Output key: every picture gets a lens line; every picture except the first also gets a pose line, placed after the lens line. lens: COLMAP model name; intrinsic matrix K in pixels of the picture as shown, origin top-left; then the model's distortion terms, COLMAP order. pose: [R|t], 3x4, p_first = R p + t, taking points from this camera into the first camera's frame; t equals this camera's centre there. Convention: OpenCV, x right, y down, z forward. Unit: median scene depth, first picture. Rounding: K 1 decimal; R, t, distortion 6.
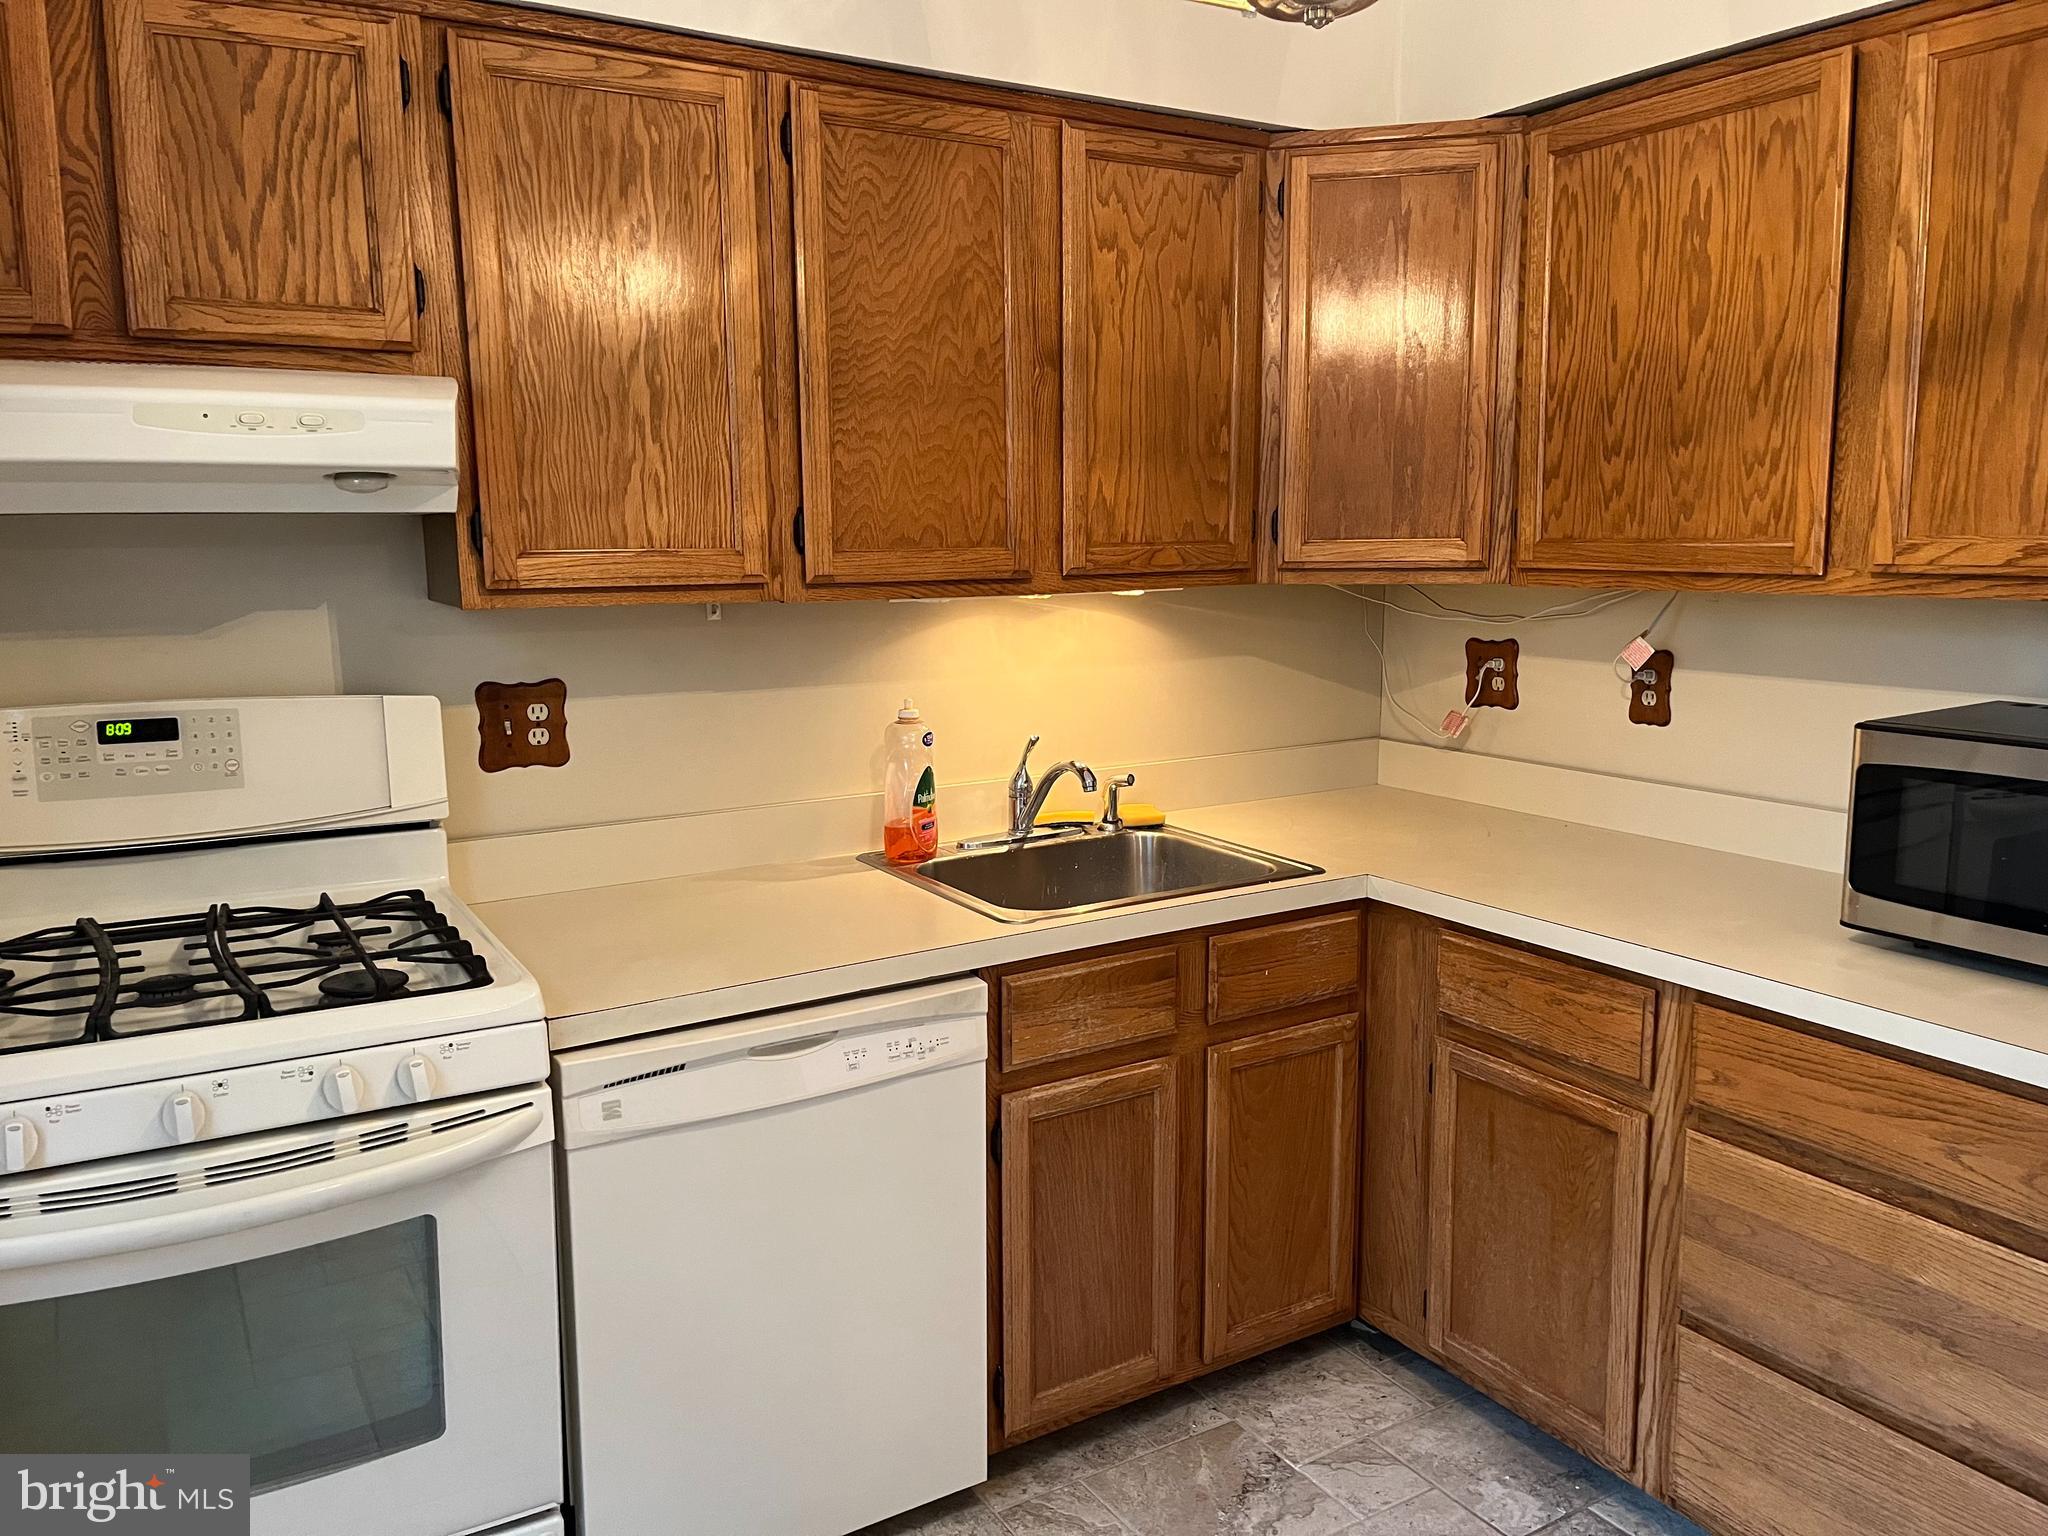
lens RADIAL K [[1561.2, 0, 1043.1], [0, 1561.2, 784.6], [0, 0, 1]] dist [0.061729, -0.090559]
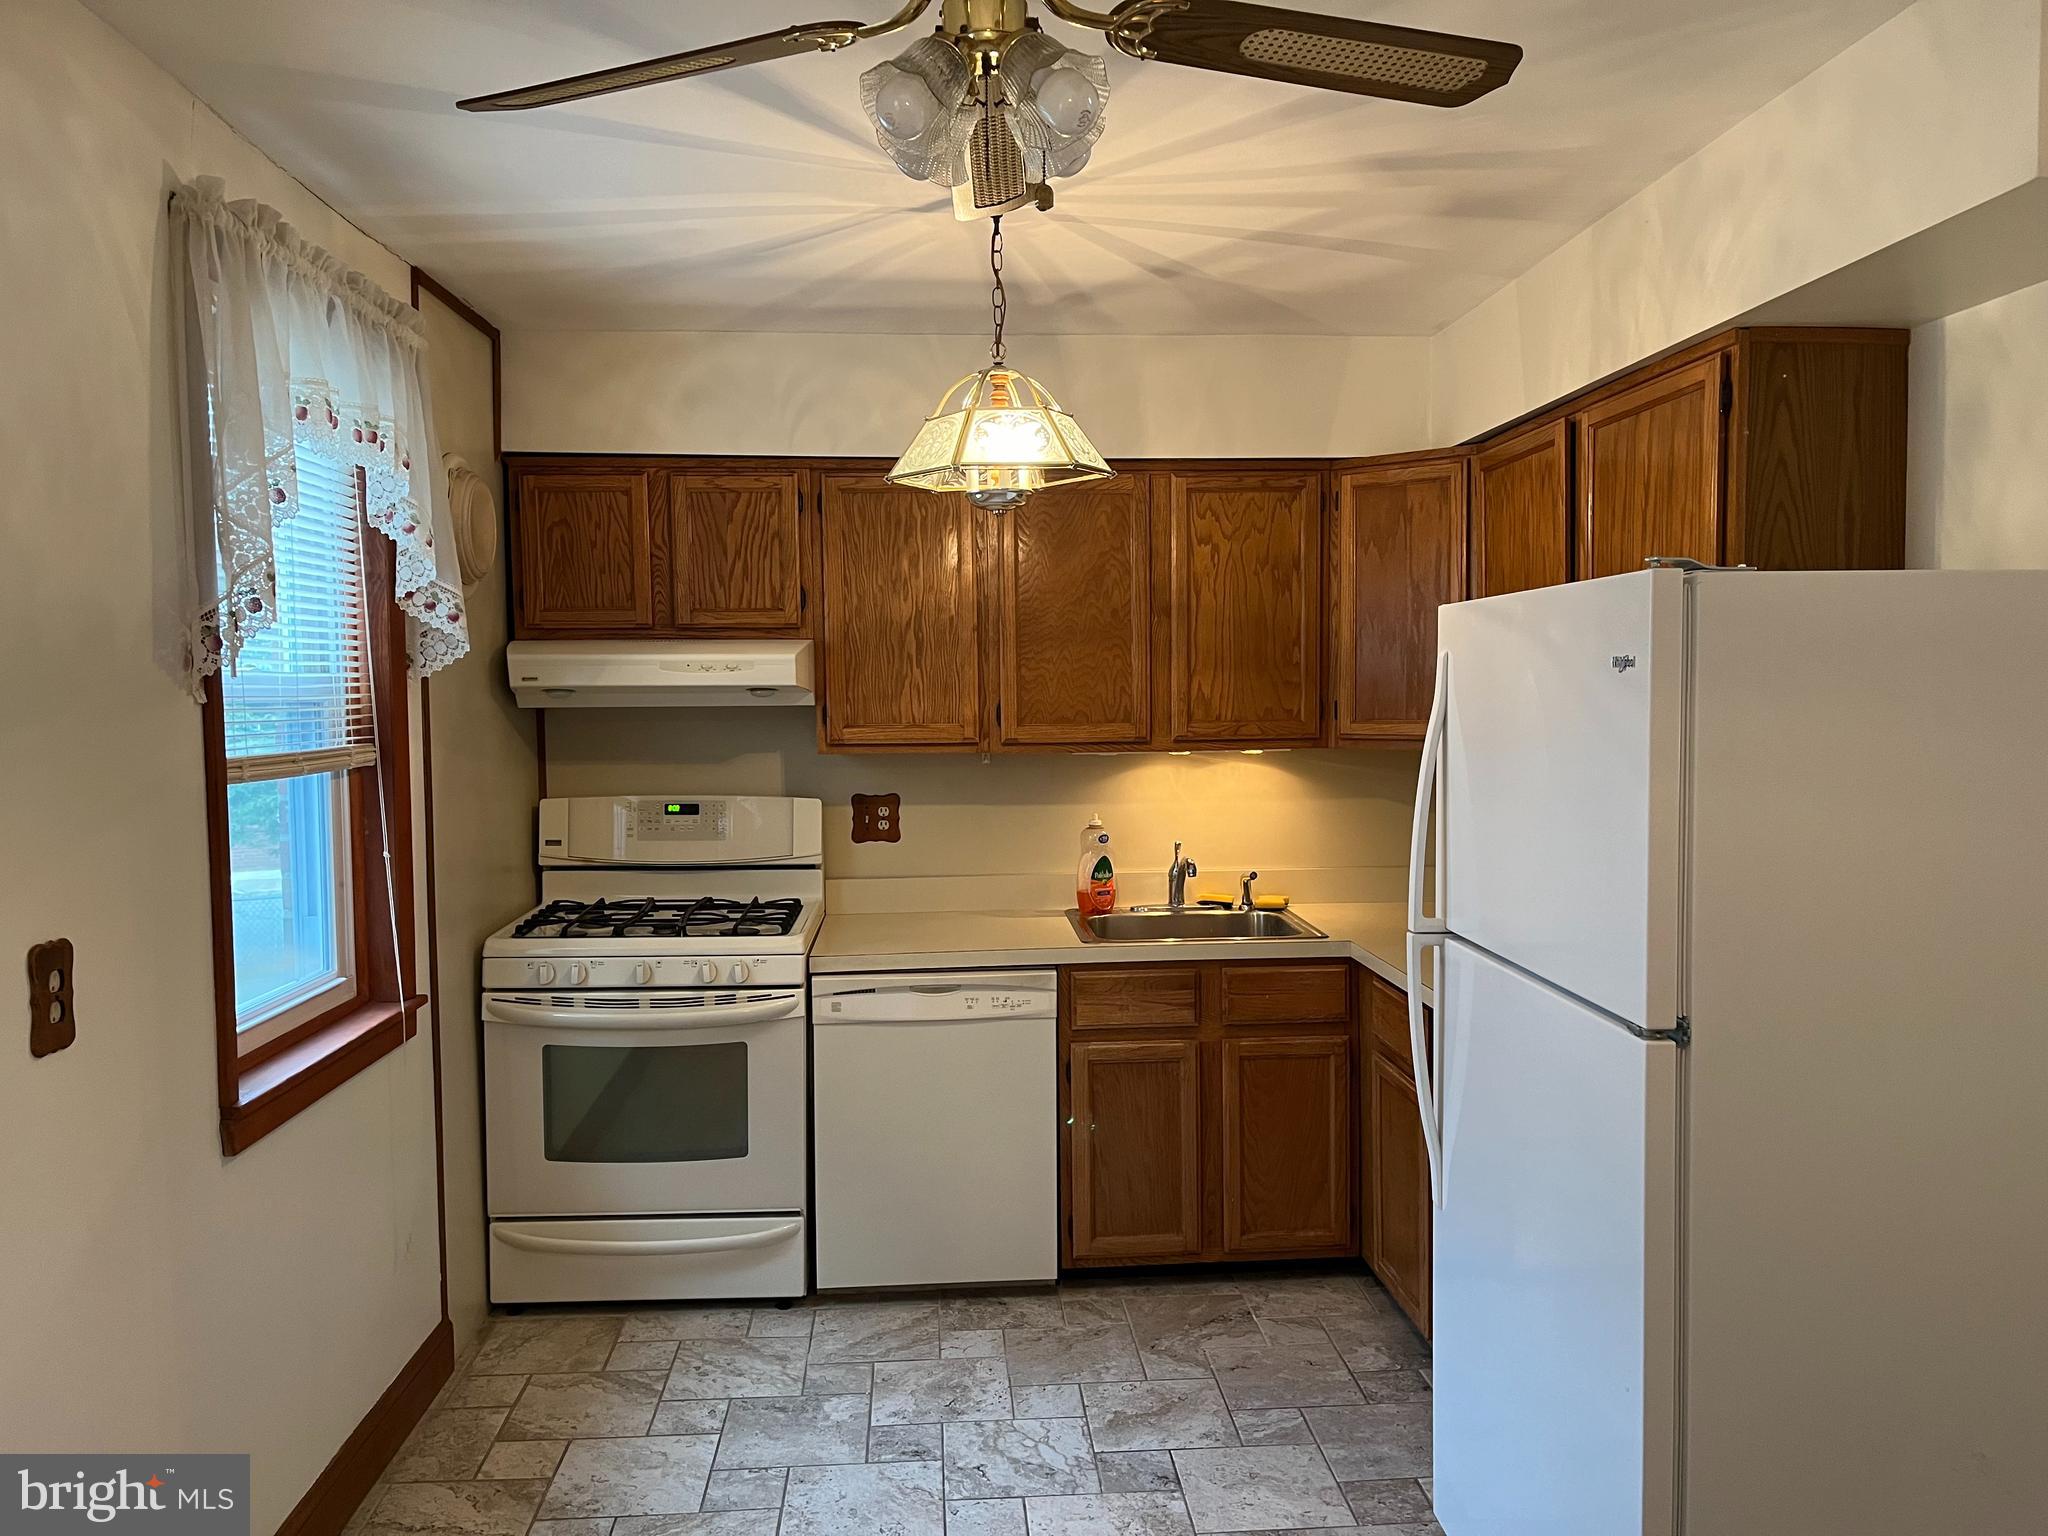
lens RADIAL K [[1561.2, 0, 1032.3], [0, 1561.2, 781.6], [0, 0, 1]] dist [0.061729, -0.090559]
pose [[0.885650, 0.028552, -0.463474, 0.705809], [-0.074265, 0.993970, -0.080678, 0.055161], [0.458376, 0.105872, 0.882430, -0.542512]]
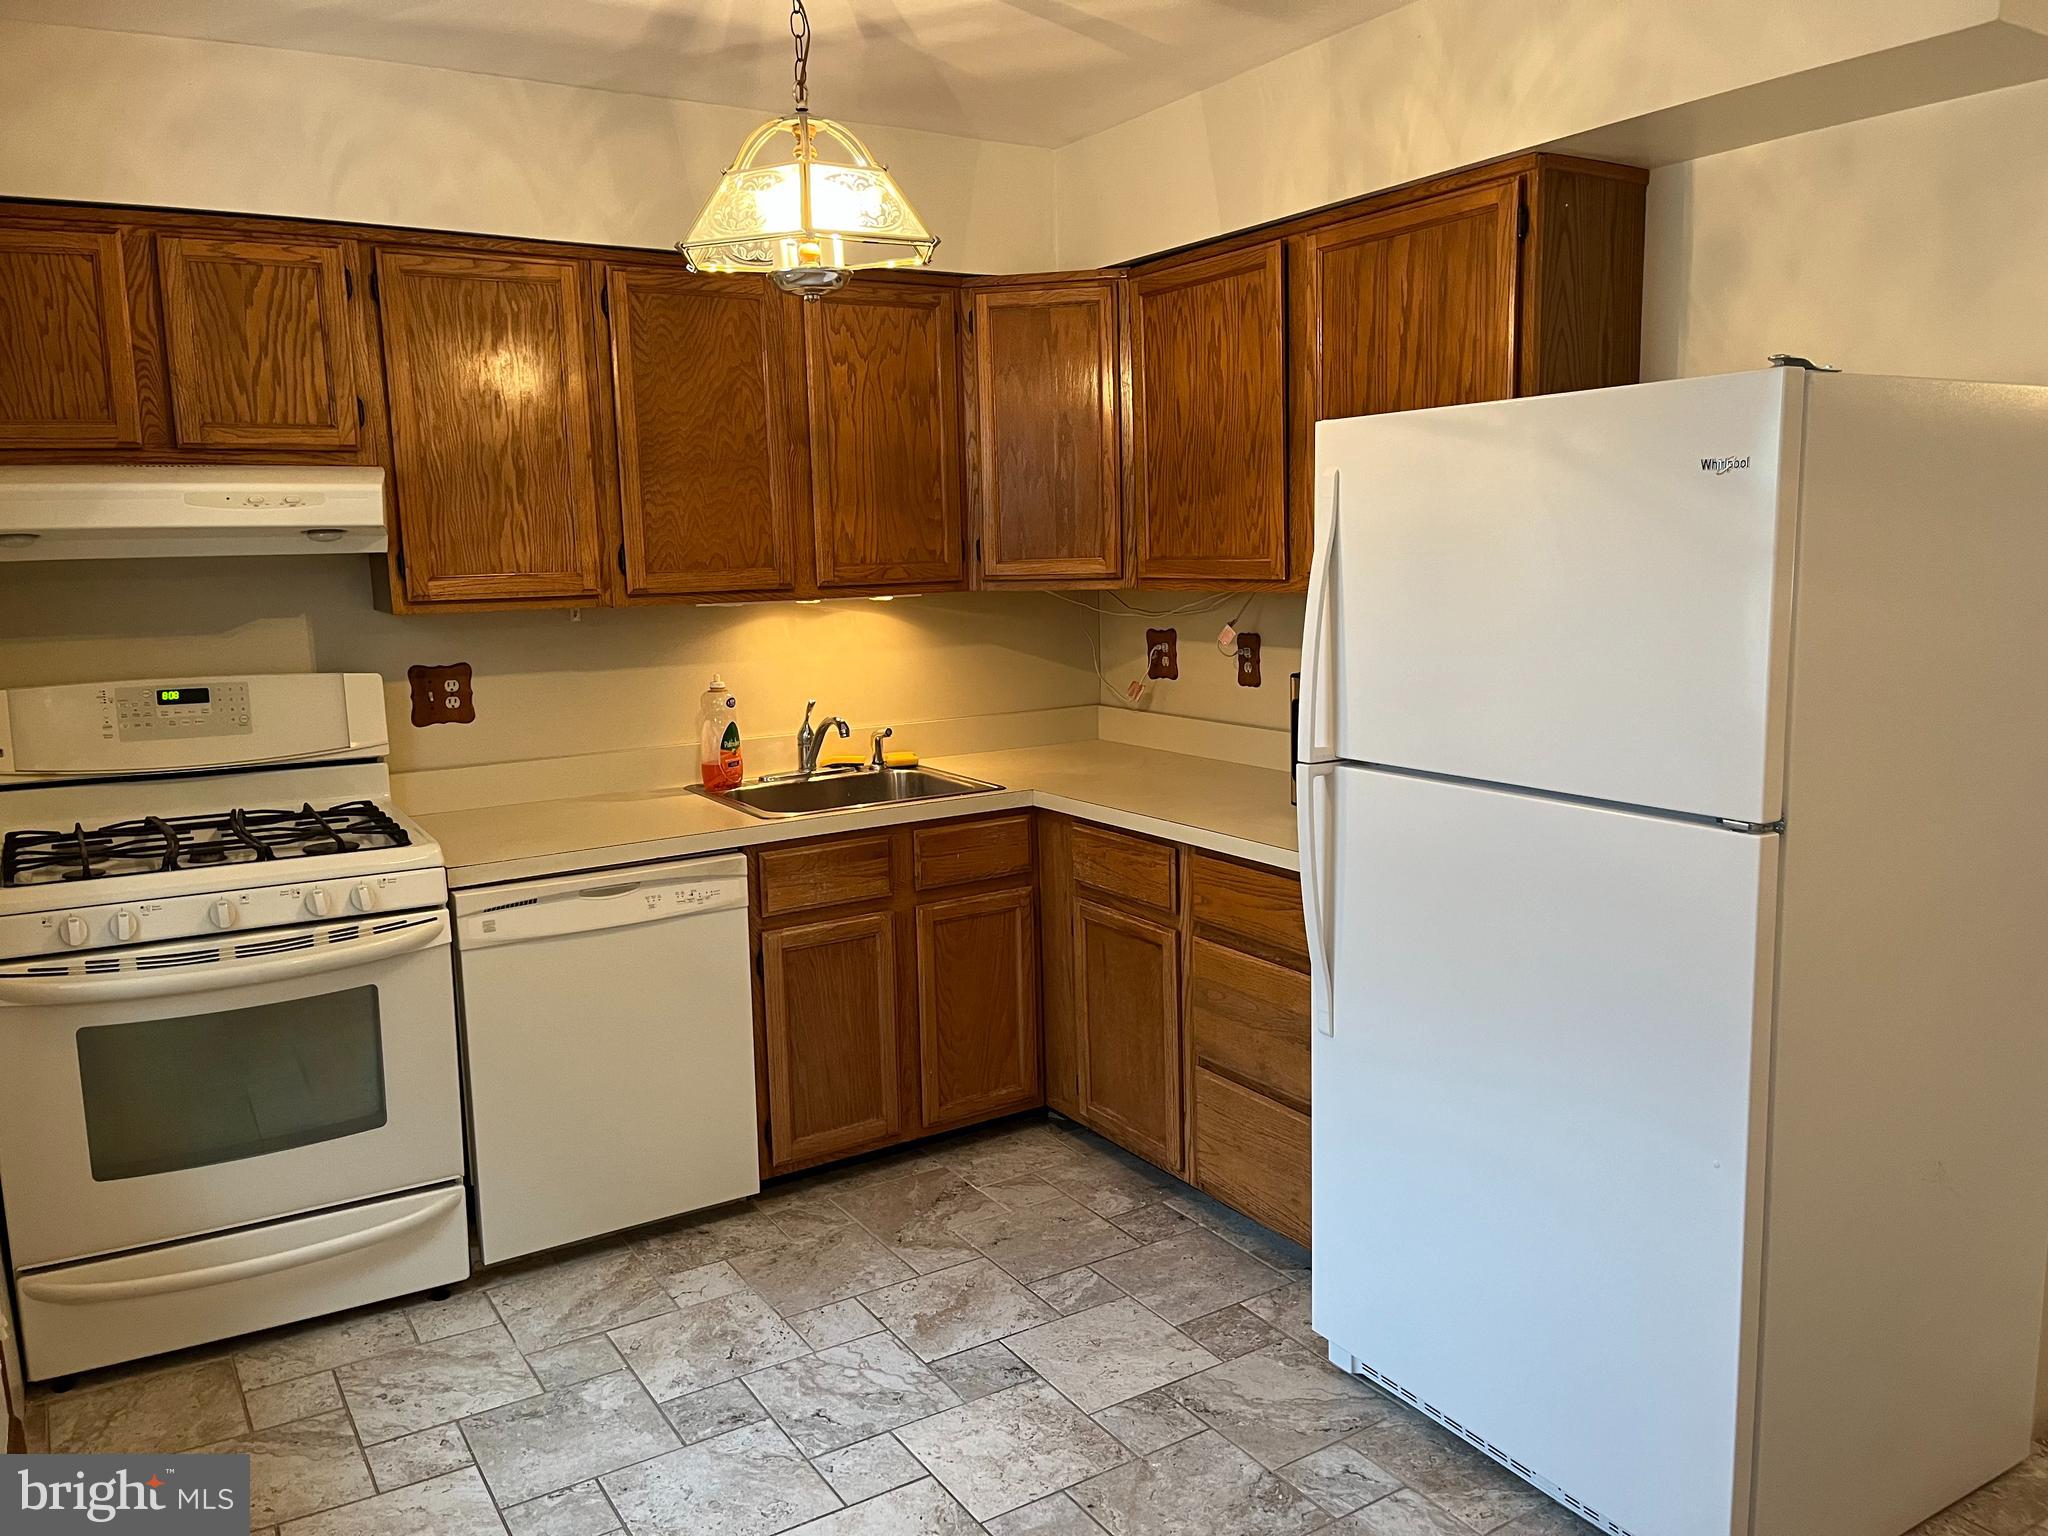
lens RADIAL K [[1561.2, 0, 1053.0], [0, 1561.2, 785.6], [0, 0, 1]] dist [0.061729, -0.090559]
pose [[0.999781, -0.017950, 0.010731, 0.236140], [0.018023, 0.999815, -0.006728, 0.071376], [-0.010608, 0.006920, 0.999920, -0.501977]]
